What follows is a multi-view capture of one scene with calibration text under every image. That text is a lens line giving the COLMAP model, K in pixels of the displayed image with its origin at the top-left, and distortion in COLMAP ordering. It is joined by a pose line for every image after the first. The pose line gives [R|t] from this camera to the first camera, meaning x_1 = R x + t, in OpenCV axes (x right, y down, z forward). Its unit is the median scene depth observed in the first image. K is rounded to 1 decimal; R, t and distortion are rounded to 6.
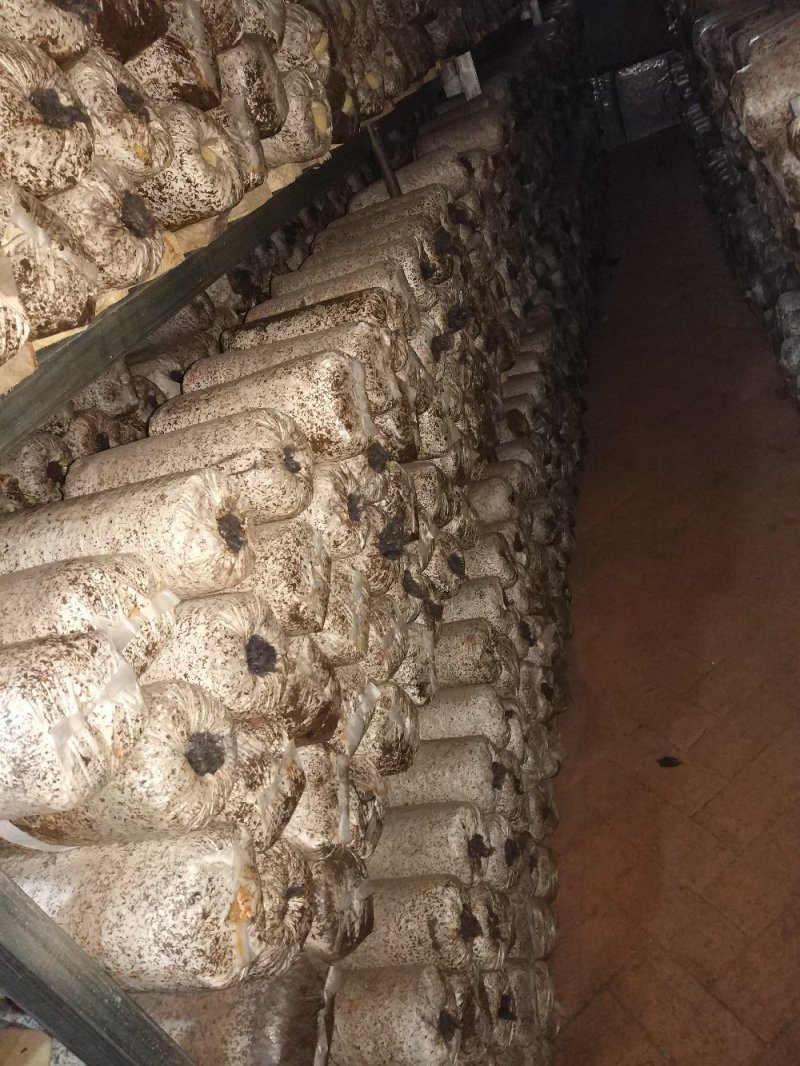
lens RADIAL K [[794.4, 0, 411.8], [0, 794.4, 529.6], [0, 0, 1]] dist [0.058472, -0.073846]
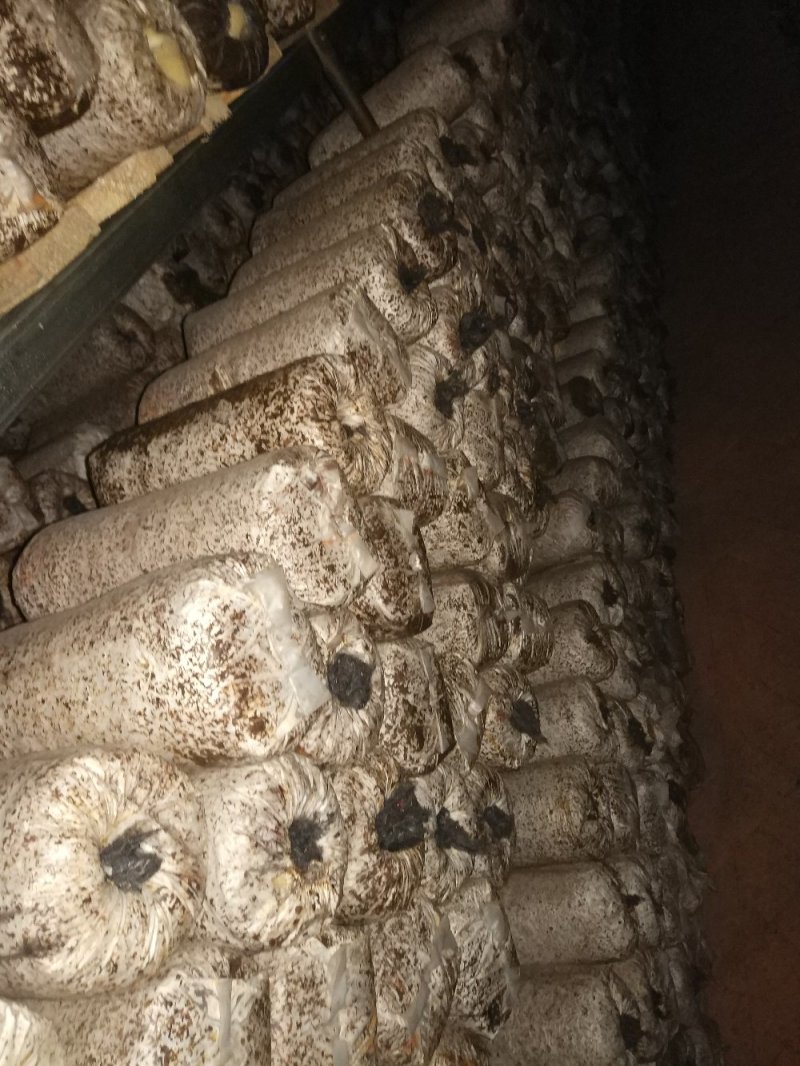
lens RADIAL K [[814.4, 0, 417.1], [0, 814.4, 532.4], [0, 0, 1]] dist [0.053067, -0.052553]
pose [[0.985279, -0.141012, -0.096647, 0.057394], [0.150640, 0.983431, 0.100853, -0.195088], [0.080824, -0.113927, 0.990196, 0.356186]]
